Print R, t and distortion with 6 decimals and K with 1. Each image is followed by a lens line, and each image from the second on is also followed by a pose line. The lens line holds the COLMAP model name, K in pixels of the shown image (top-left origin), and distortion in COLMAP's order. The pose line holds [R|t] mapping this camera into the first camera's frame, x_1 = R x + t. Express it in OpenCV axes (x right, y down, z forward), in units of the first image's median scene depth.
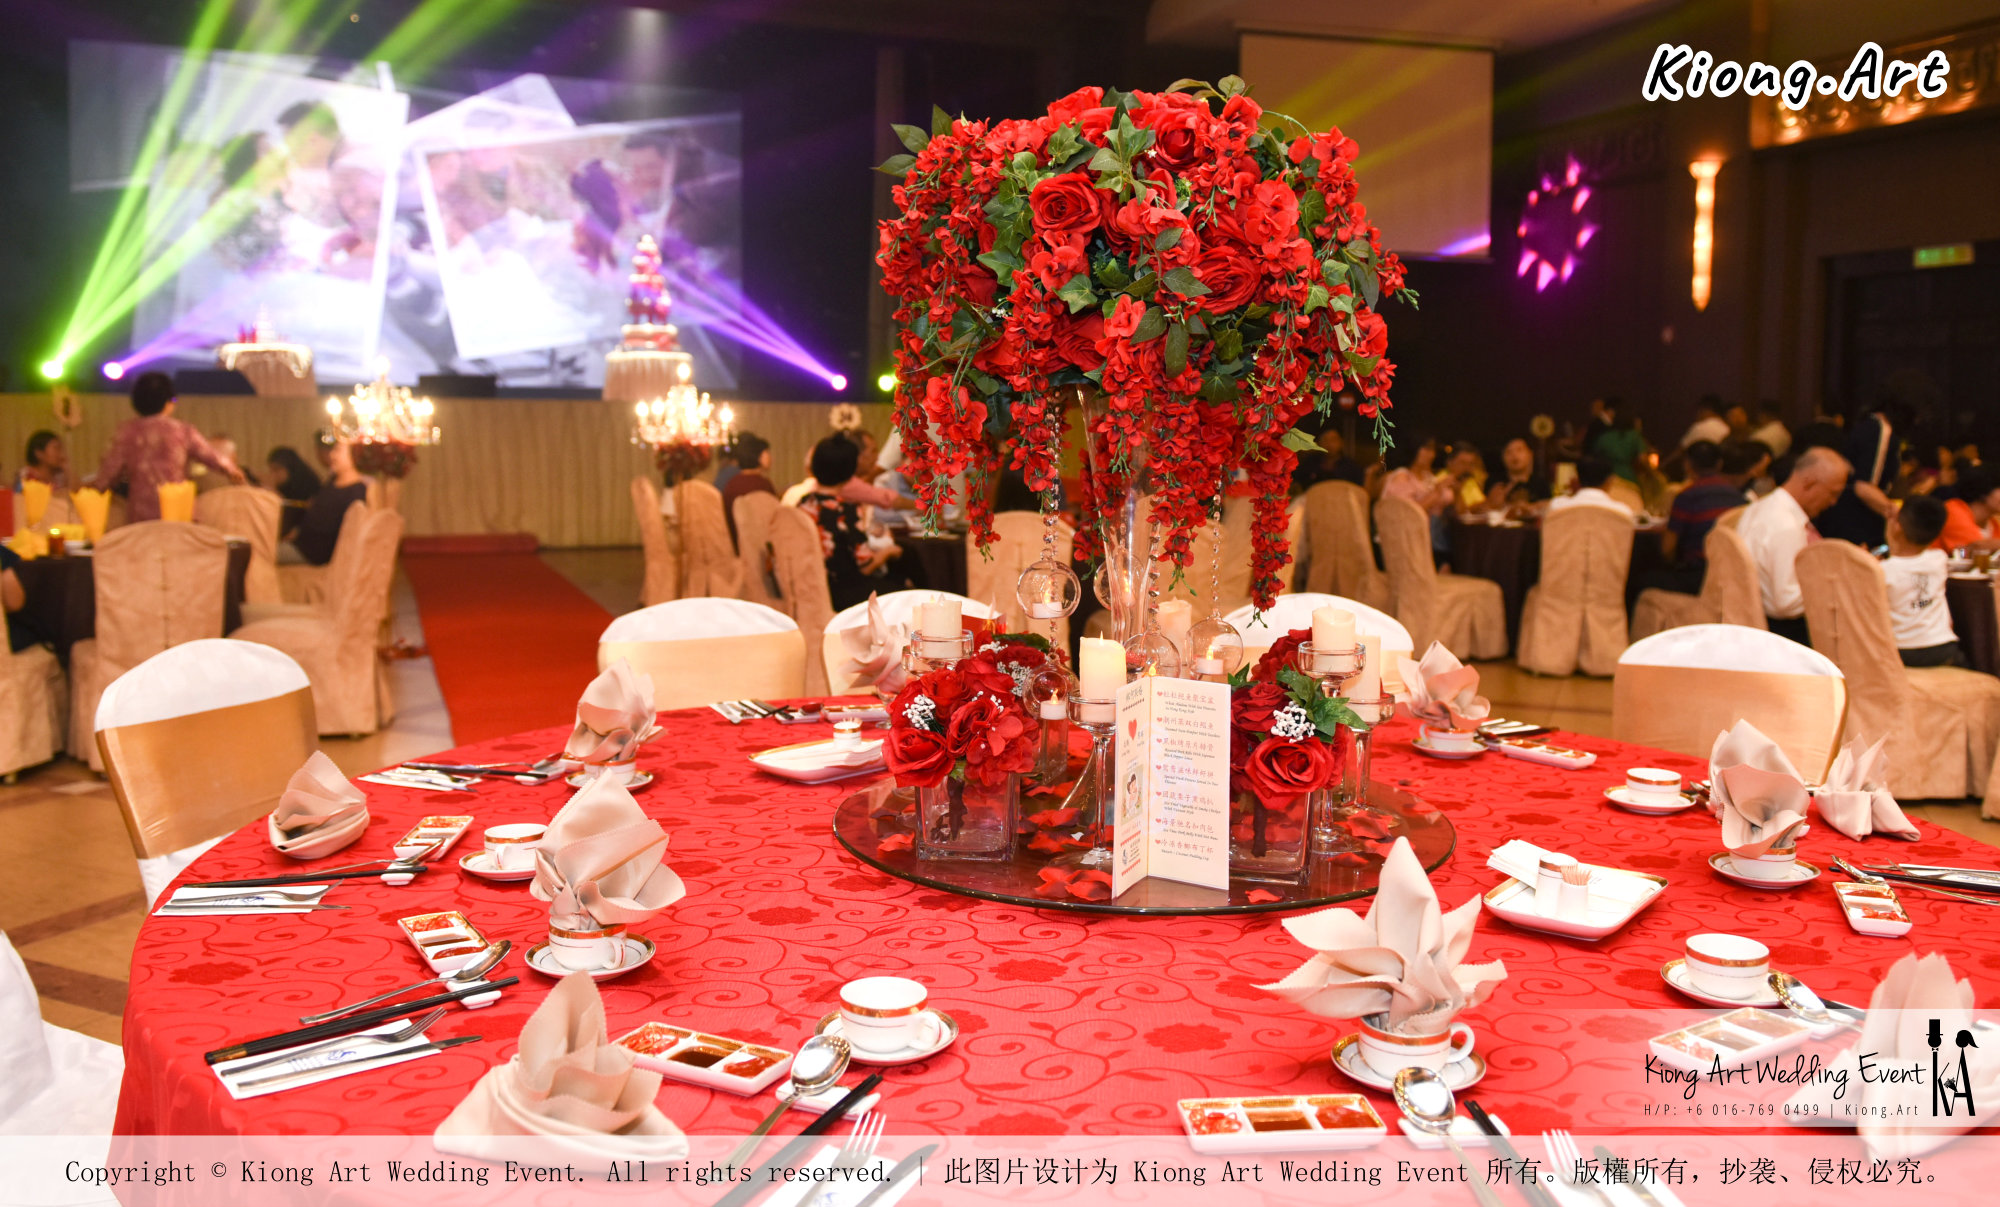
lens RADIAL K [[1573.2, 0, 1006.0], [0, 1573.2, 540.5], [0, 0, 1]] dist [-0.048182, -0.013920]
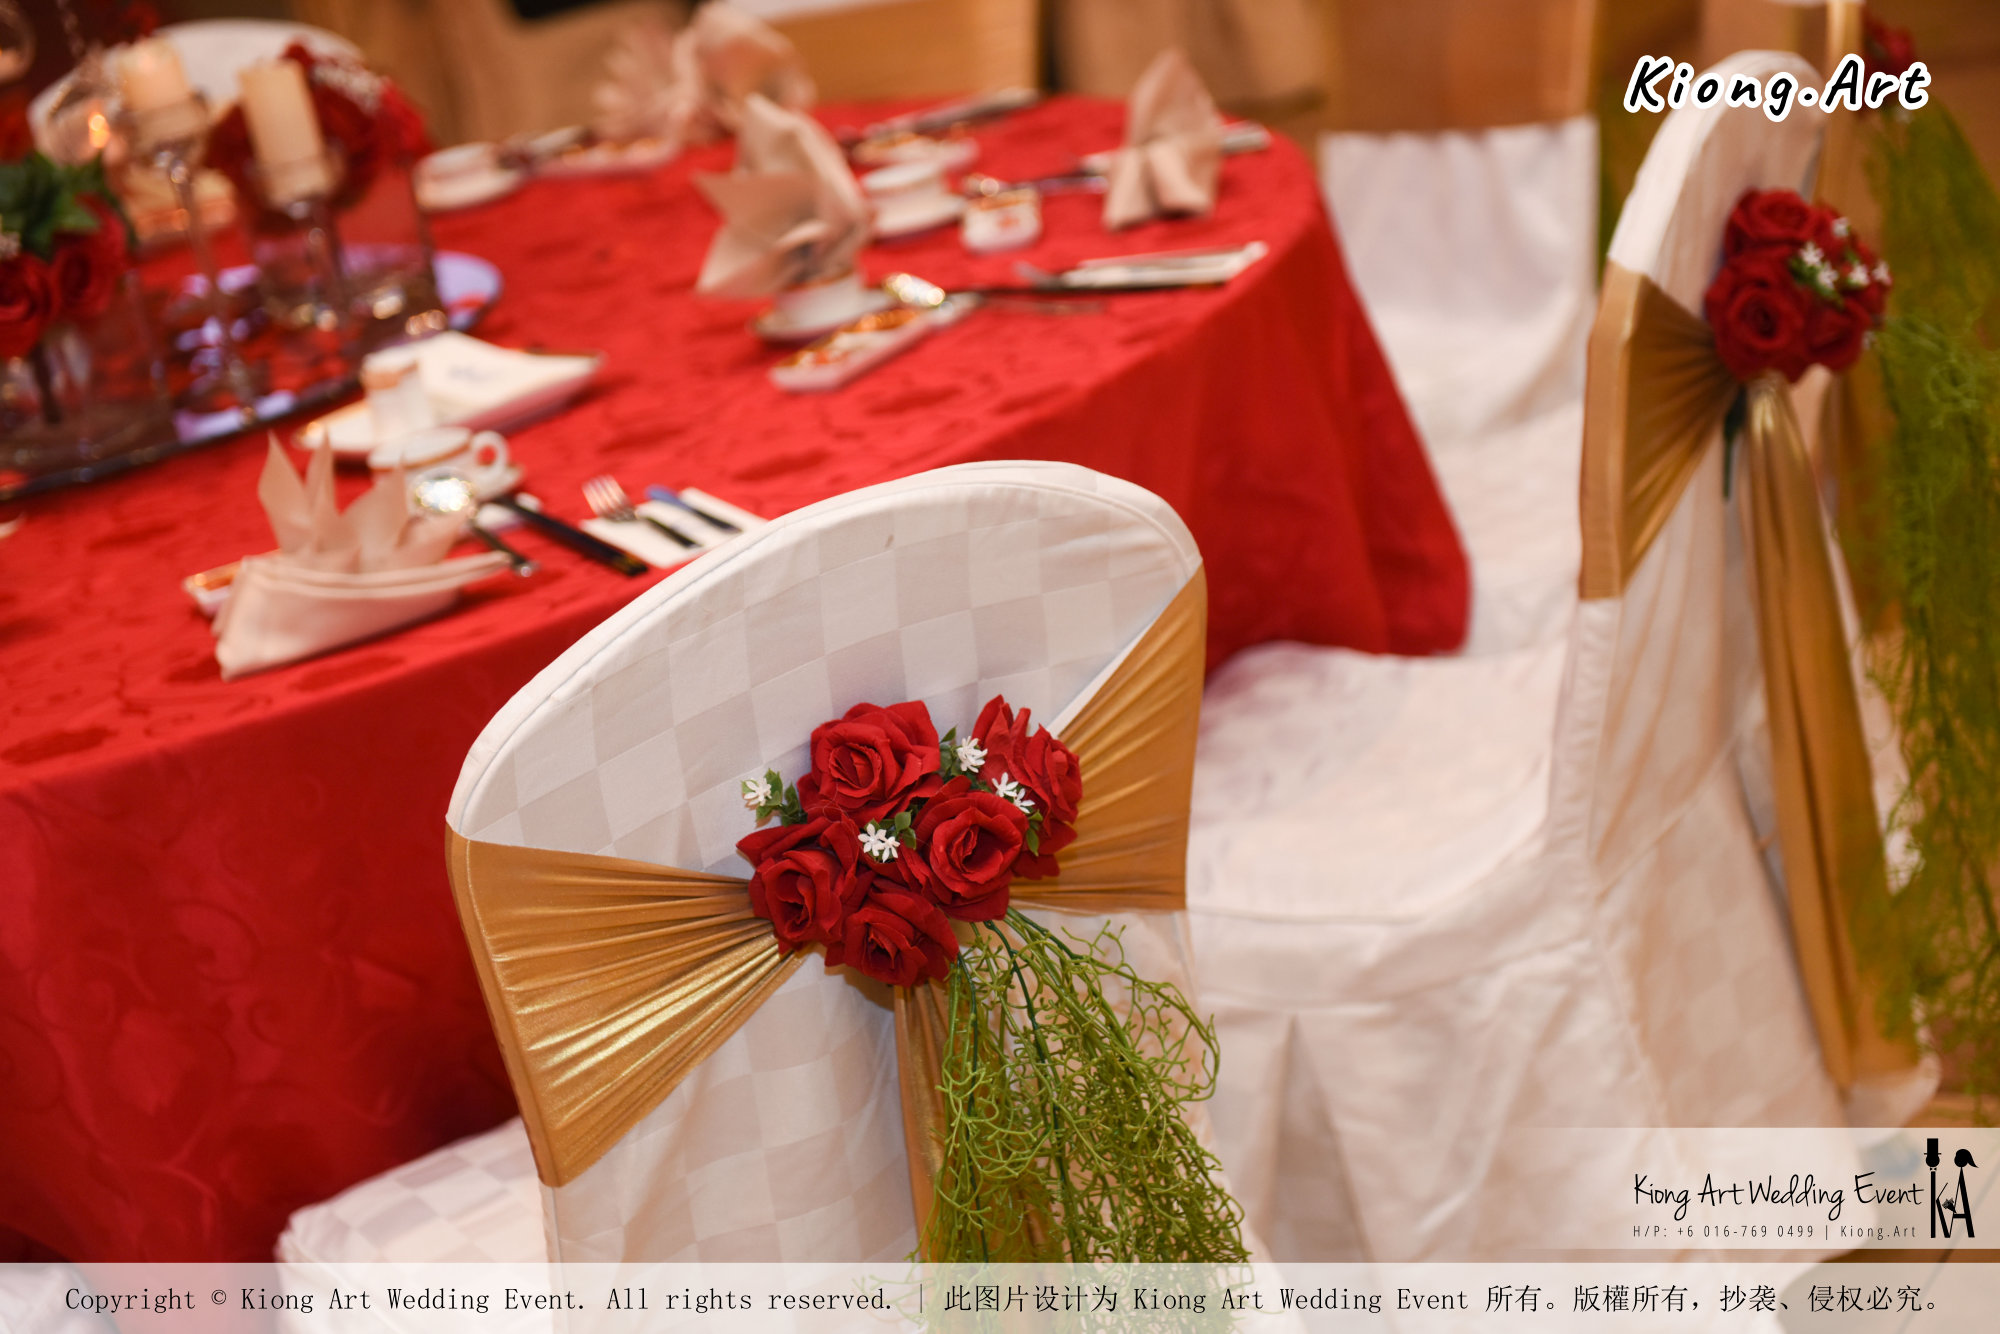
lens RADIAL K [[3808.1, 0, 1007.4], [0, 3808.1, 666.0], [0, 0, 1]] dist [0.125406, 0.000000]
pose [[0.968830, -0.165151, -0.184642, 0.261945], [0.205054, 0.952851, 0.223667, 0.001154], [0.138998, -0.254557, 0.957016, -0.189262]]
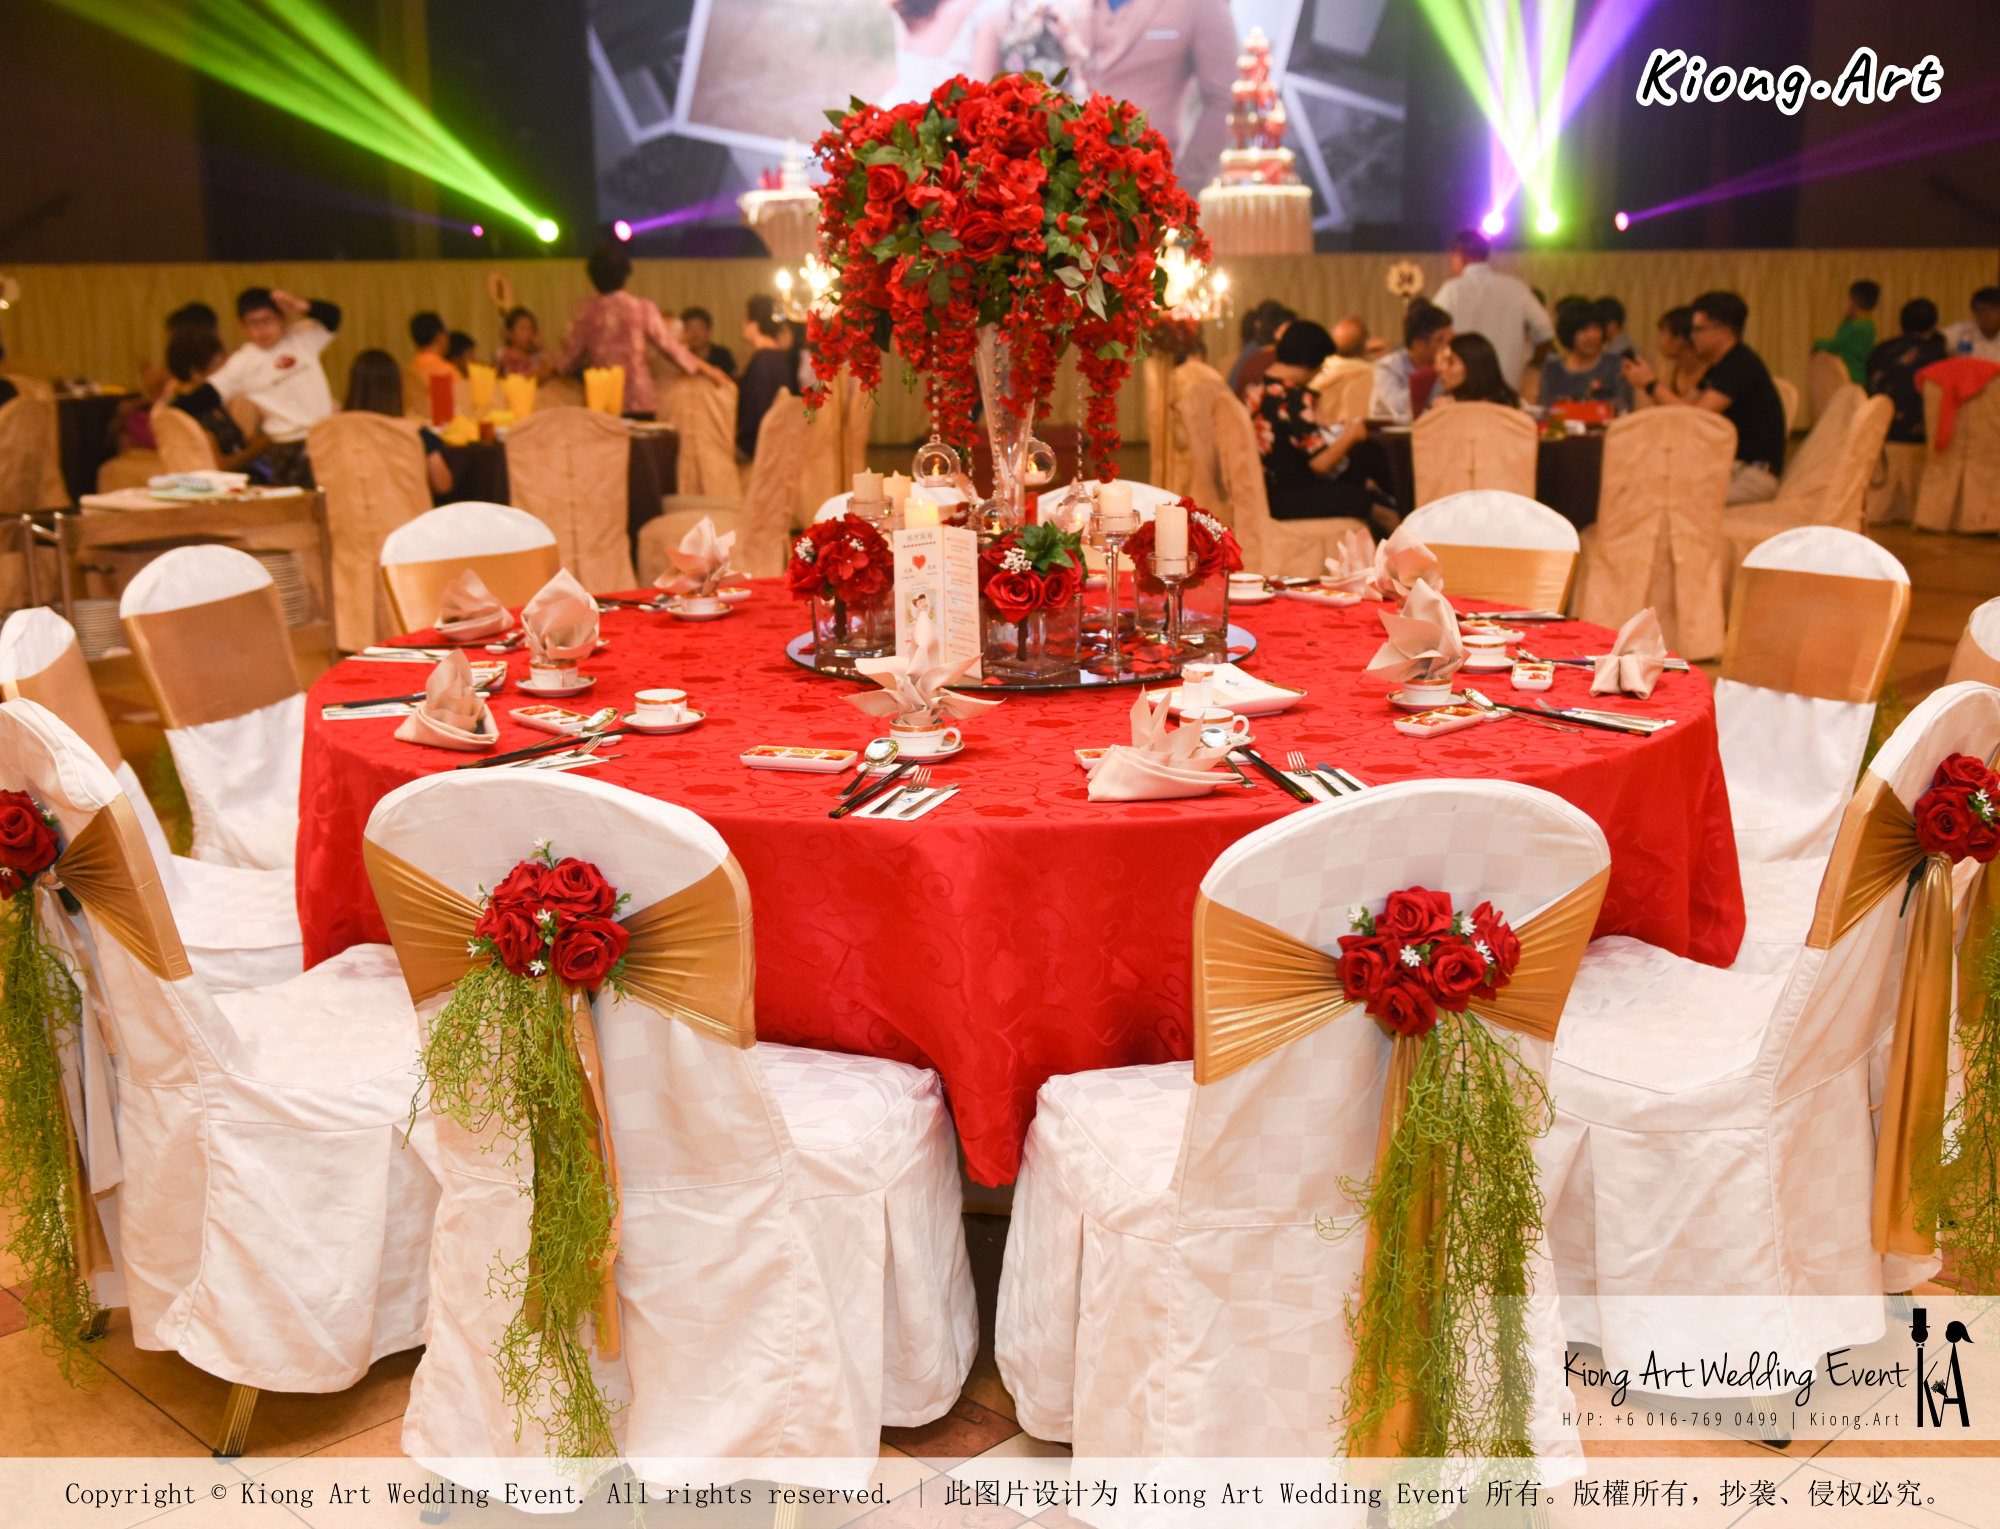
lens RADIAL K [[2218.6, 0, 1006.0], [0, 2218.6, 783.9], [0, 0, 1]] dist [-0.000233, 0.000000]
pose [[0.925435, 0.068352, -0.372690, 0.261774], [-0.010199, 0.987732, 0.155828, 0.001264], [0.378769, -0.140407, 0.914778, -0.239595]]
